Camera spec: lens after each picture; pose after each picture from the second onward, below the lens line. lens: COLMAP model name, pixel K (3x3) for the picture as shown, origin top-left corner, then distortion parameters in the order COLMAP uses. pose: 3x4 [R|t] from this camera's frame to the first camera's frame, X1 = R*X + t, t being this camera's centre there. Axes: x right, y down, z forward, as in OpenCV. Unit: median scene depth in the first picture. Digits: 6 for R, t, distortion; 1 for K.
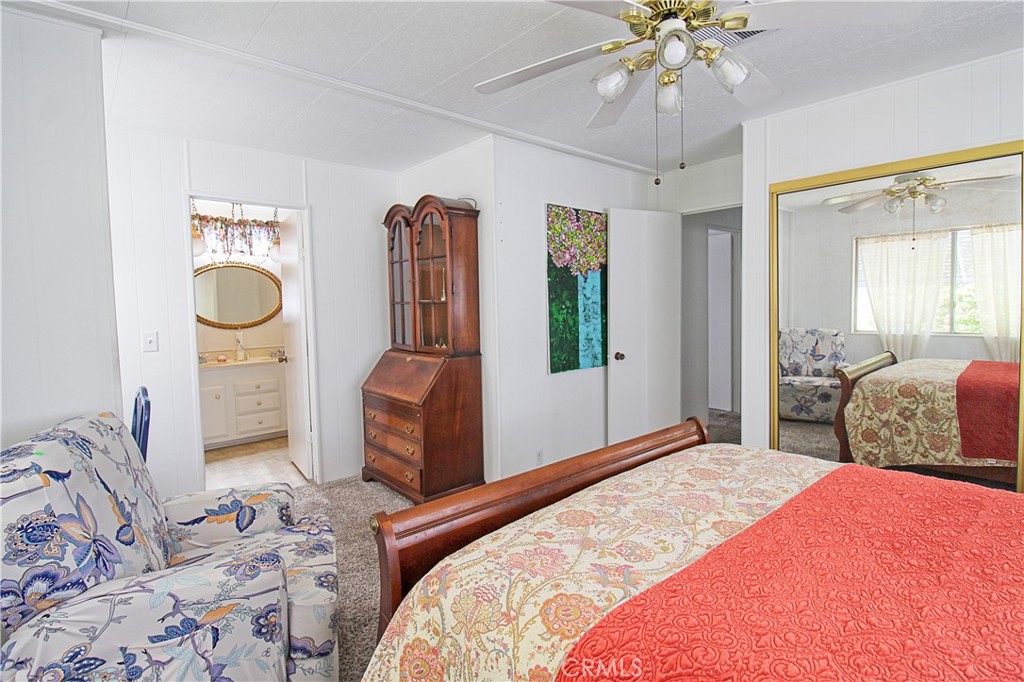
lens RADIAL K [[483.2, 0, 516.9], [0, 483.2, 327.4], [0, 0, 1]] dist [-0.013648, -0.000380]
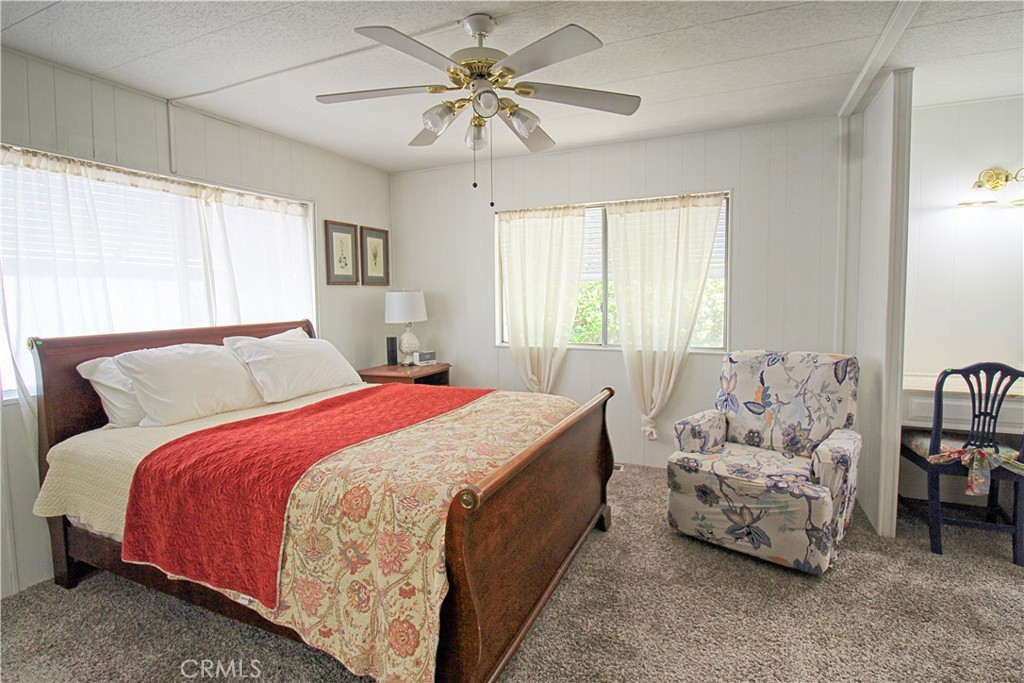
lens RADIAL K [[522.3, 0, 537.2], [0, 522.3, 328.7], [0, 0, 1]] dist [0.000760, 0.000000]
pose [[-0.890758, 0.057801, -0.450787, 0.374613], [0.007080, 0.993524, 0.113400, -0.051123], [0.454423, 0.097821, -0.885399, 1.039688]]
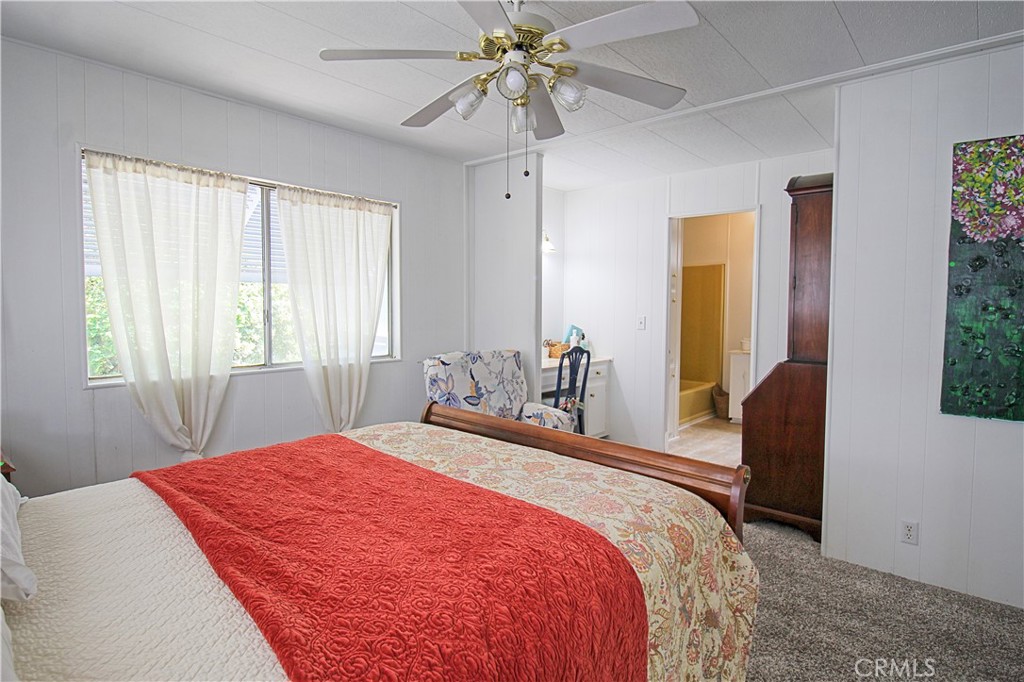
lens RADIAL K [[522.3, 0, 537.2], [0, 522.3, 328.2], [0, 0, 1]] dist [0.000760, 0.000000]
pose [[0.167346, 0.067249, -0.983602, 0.685319], [-0.059138, 0.996559, 0.058073, -0.025018], [0.984123, 0.048450, 0.170747, 0.372715]]
